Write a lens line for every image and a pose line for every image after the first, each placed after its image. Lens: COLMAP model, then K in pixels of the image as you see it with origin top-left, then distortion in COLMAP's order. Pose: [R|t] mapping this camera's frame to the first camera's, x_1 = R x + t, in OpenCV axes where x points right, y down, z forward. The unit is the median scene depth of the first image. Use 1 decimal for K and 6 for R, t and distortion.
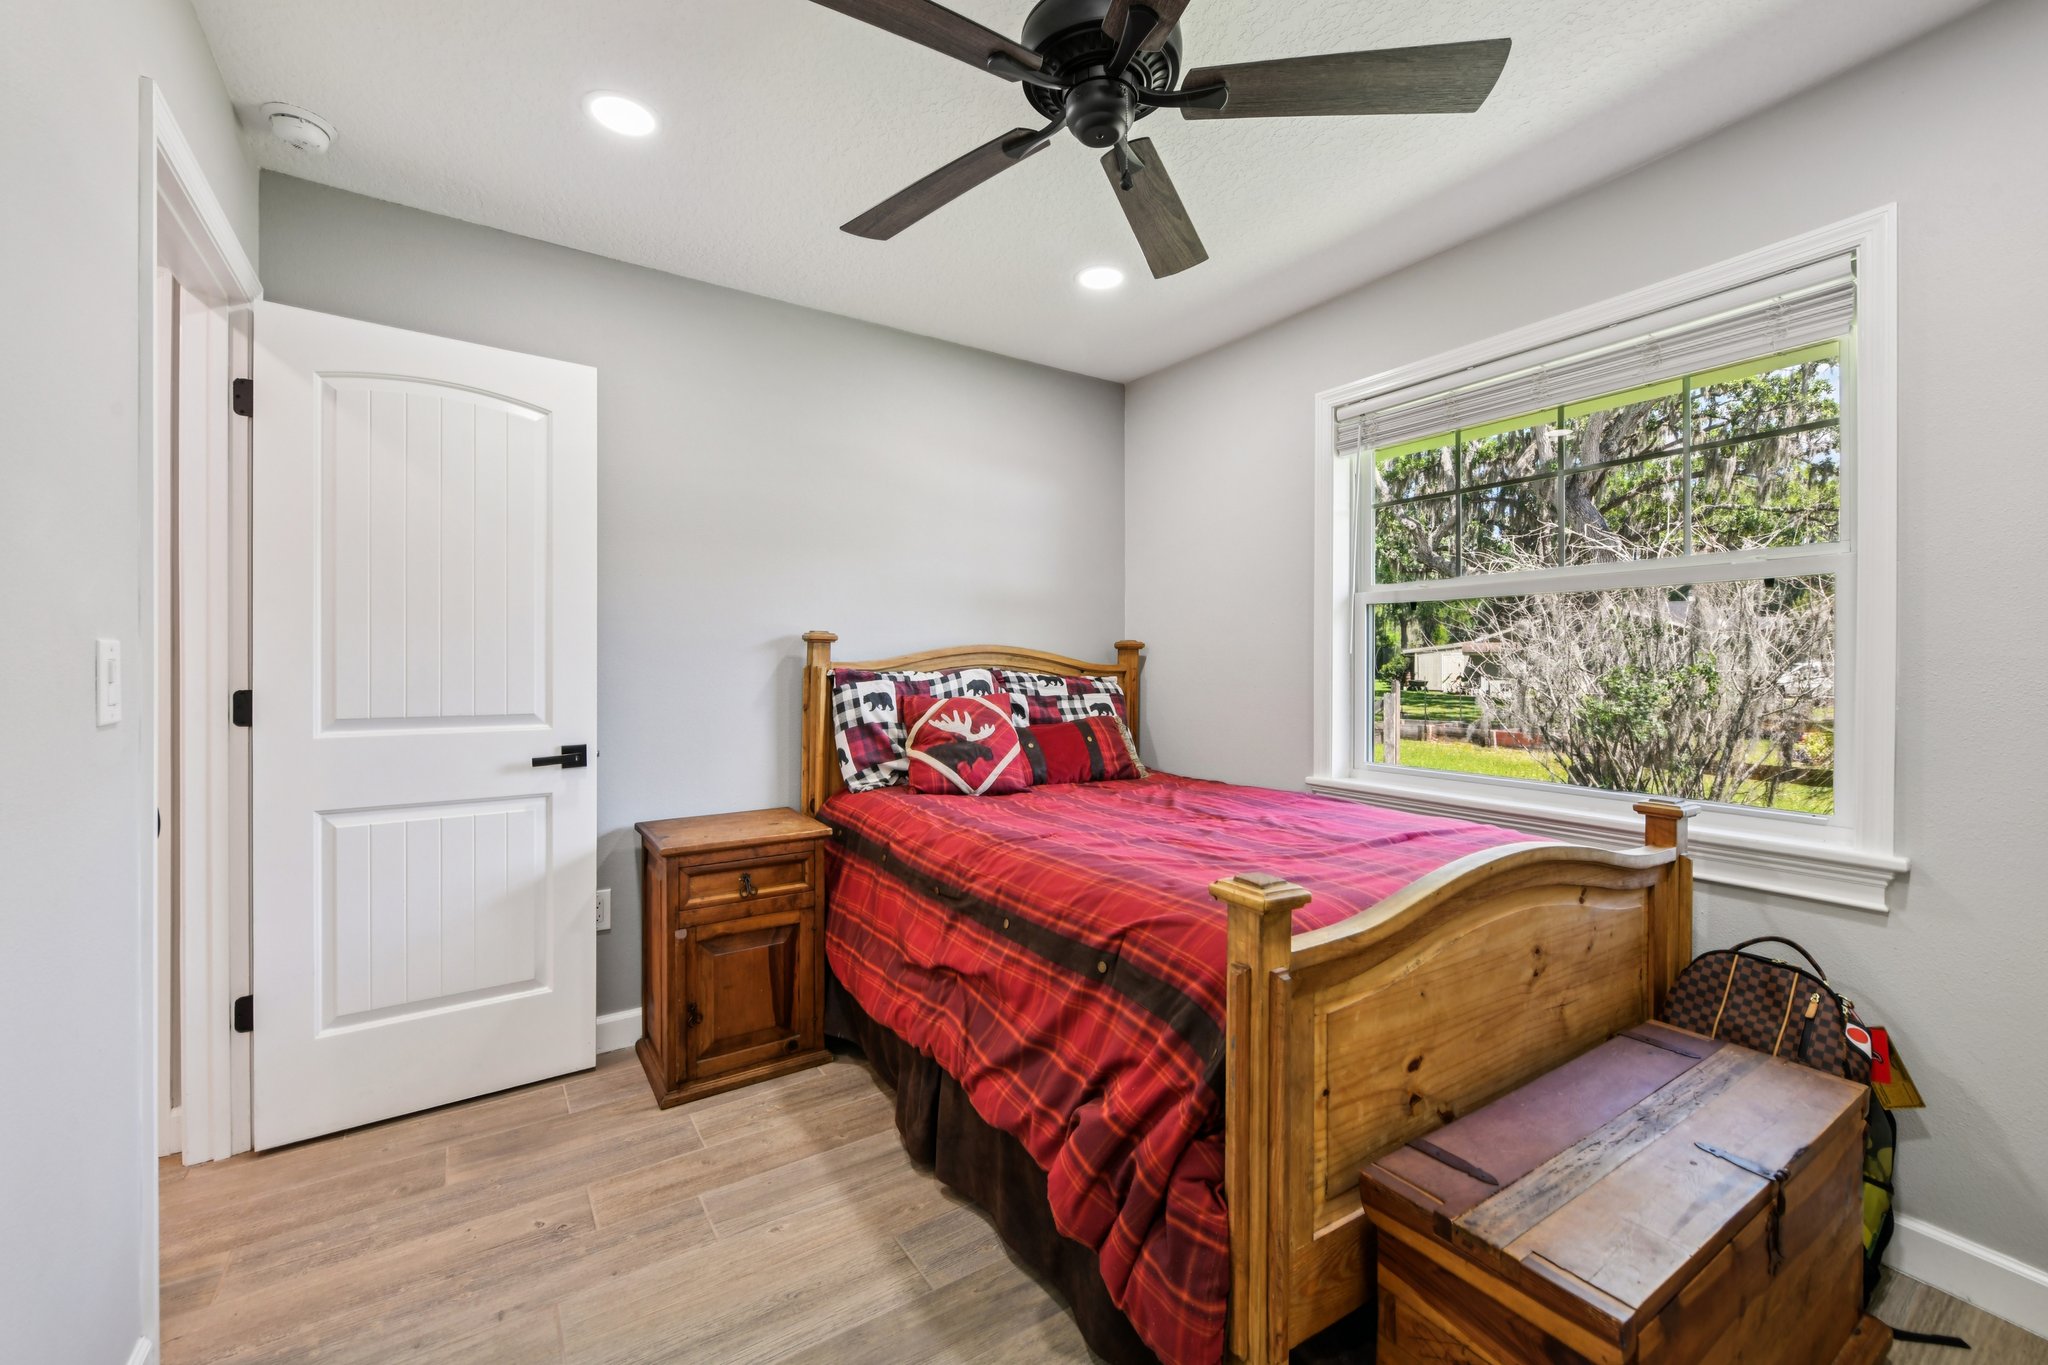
lens RADIAL K [[826.4, 0, 1015.6], [0, 826.4, 672.3], [0, 0, 1]] dist [0.000000, -0.000203]
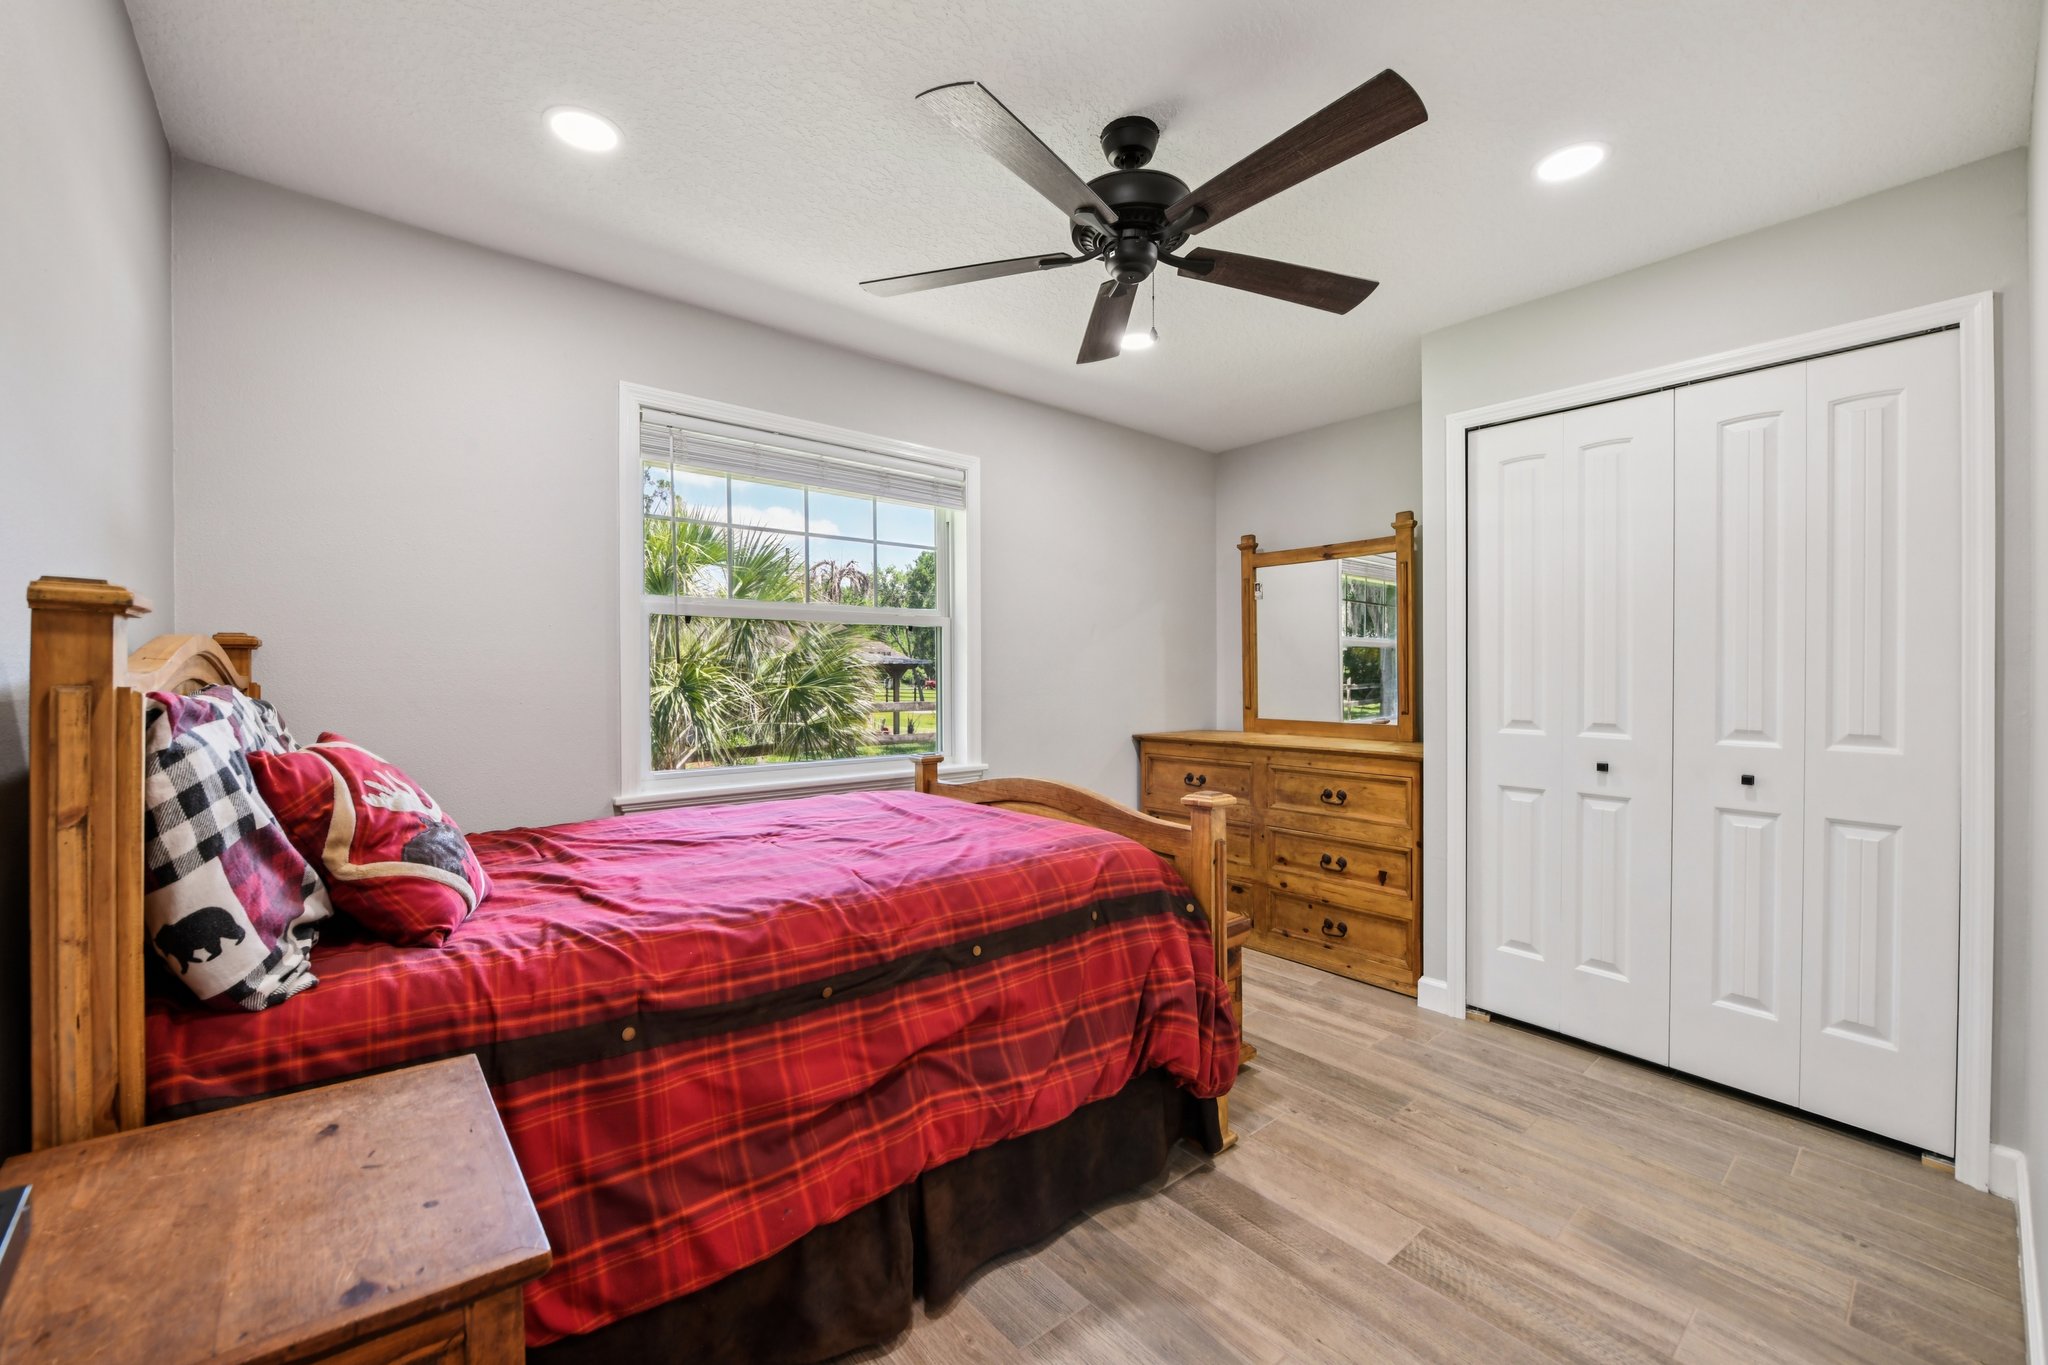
lens RADIAL K [[826.4, 0, 1019.6], [0, 826.4, 675.1], [0, 0, 1]] dist [0.000000, -0.000203]
pose [[-0.101896, -0.005899, 0.994778, -0.782996], [0.012176, 0.999900, 0.007177, -0.014494], [-0.994721, 0.012843, -0.101814, 0.853604]]
